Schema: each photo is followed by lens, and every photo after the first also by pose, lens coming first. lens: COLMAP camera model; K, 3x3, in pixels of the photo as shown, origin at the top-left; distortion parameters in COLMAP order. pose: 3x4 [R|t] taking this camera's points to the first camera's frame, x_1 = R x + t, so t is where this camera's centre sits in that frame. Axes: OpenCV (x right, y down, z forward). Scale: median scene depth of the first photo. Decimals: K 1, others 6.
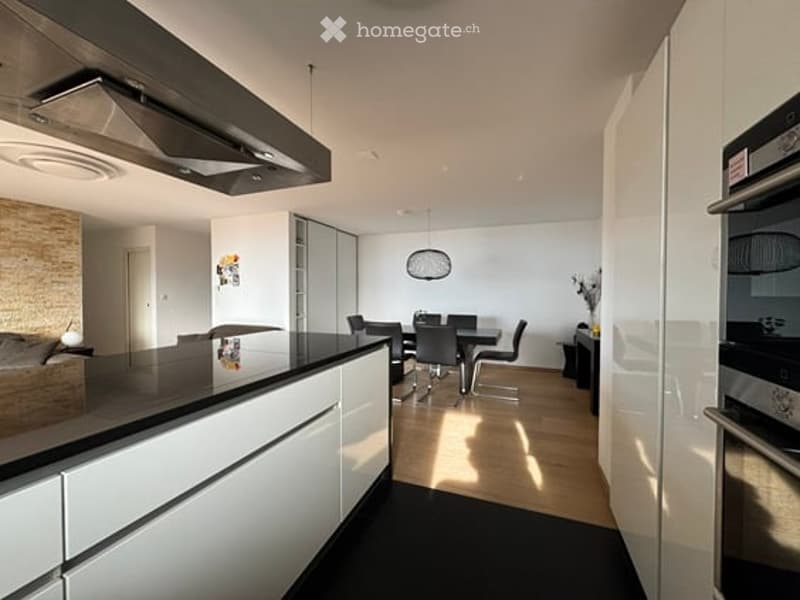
lens RADIAL K [[317.7, 0, 399.9], [0, 317.7, 297.8], [0, 0, 1]] dist [-0.003070, 0.000281]
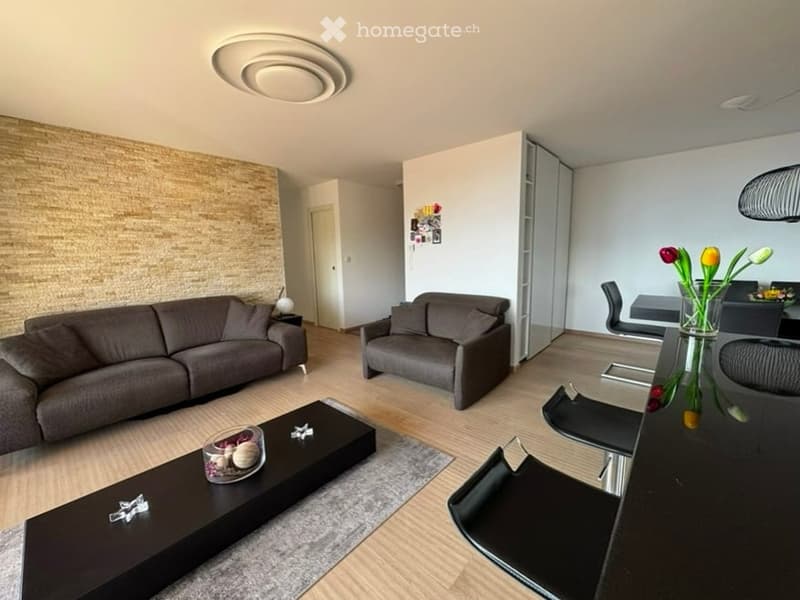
lens RADIAL K [[317.7, 0, 400.4], [0, 317.7, 301.1], [0, 0, 1]] dist [-0.003070, 0.000281]
pose [[0.939629, 0.028566, -0.341000, -0.354285], [0.019817, 0.990295, 0.137562, -0.007220], [0.341620, -0.136014, 0.929944, 0.220929]]
